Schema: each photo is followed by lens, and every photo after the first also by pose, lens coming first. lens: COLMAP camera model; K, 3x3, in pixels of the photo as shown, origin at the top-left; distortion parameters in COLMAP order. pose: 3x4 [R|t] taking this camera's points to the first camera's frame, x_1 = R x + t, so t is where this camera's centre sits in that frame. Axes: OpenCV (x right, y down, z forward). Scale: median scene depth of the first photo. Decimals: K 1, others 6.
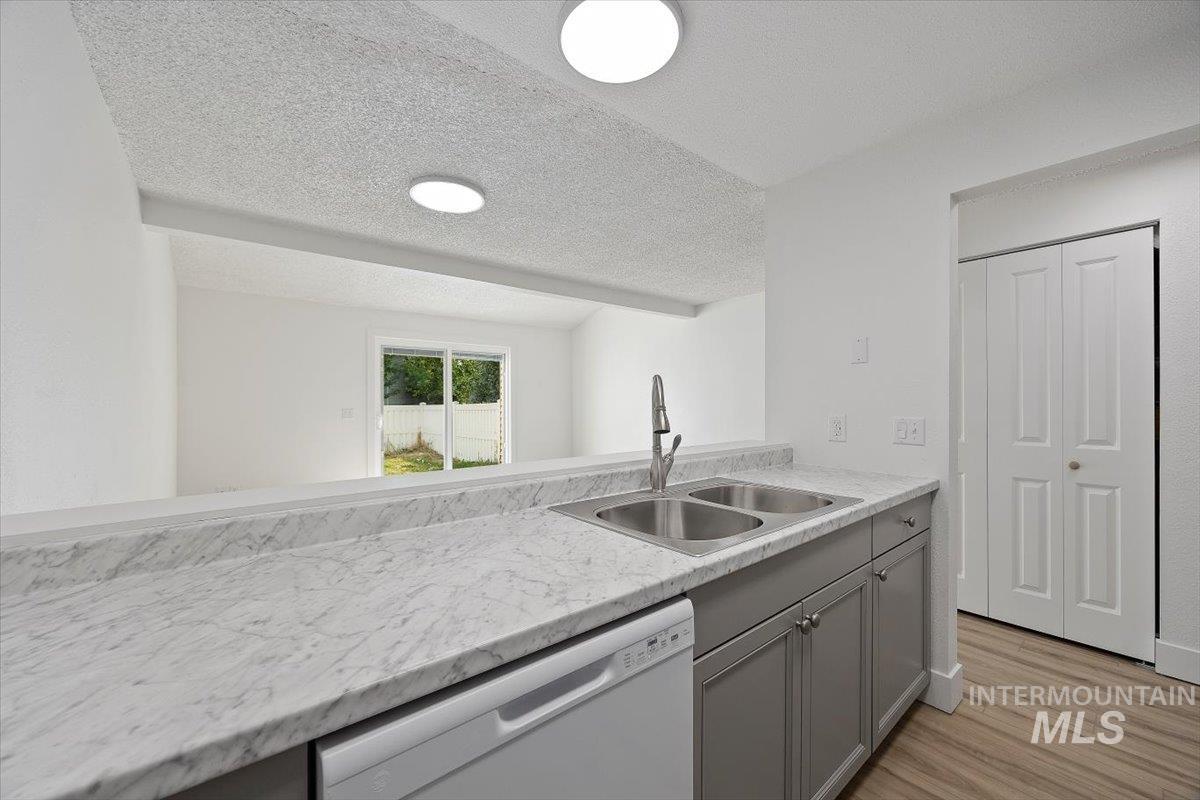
lens RADIAL K [[467.7, 0, 594.6], [0, 467.7, 397.9], [0, 0, 1]] dist [0.000566, -0.001021]
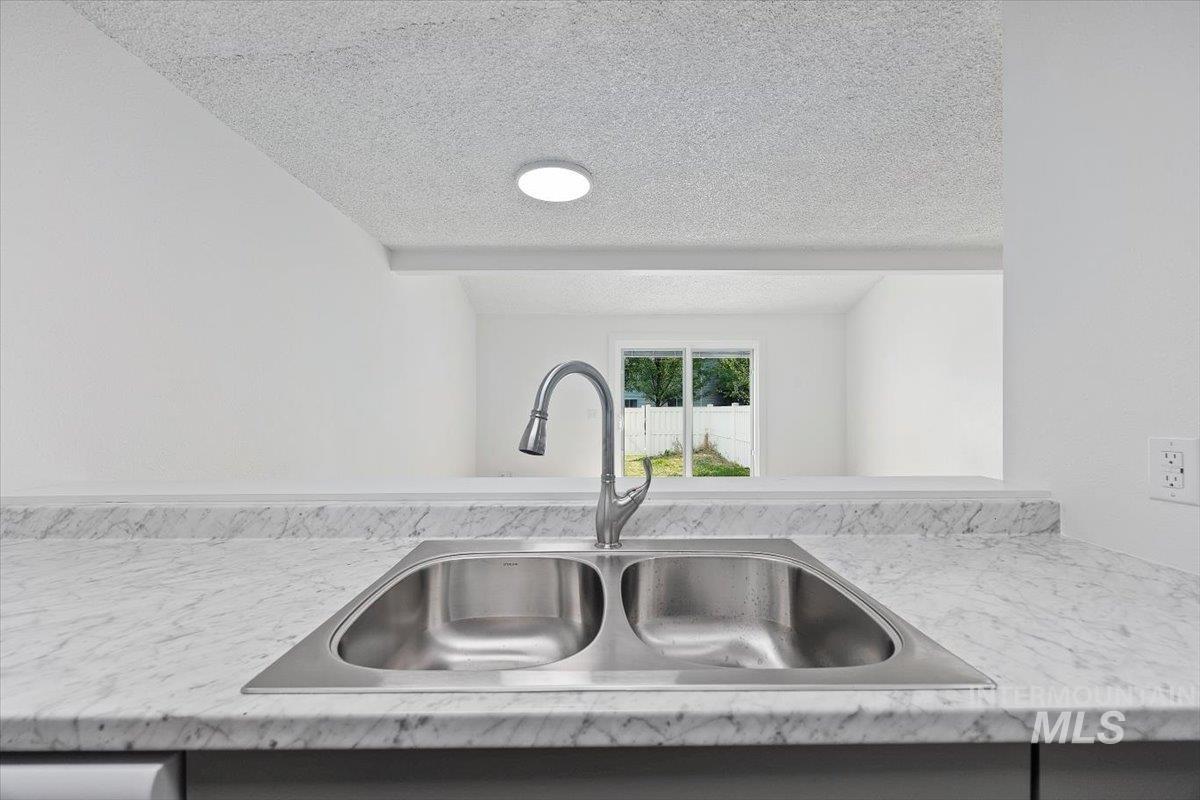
lens RADIAL K [[467.7, 0, 599.6], [0, 467.7, 403.8], [0, 0, 1]] dist [0.000566, -0.001021]
pose [[0.775706, 0.000597, -0.631094, 0.603028], [0.005545, 0.999954, 0.007762, 0.003602], [0.631070, -0.009521, 0.775667, 0.578241]]
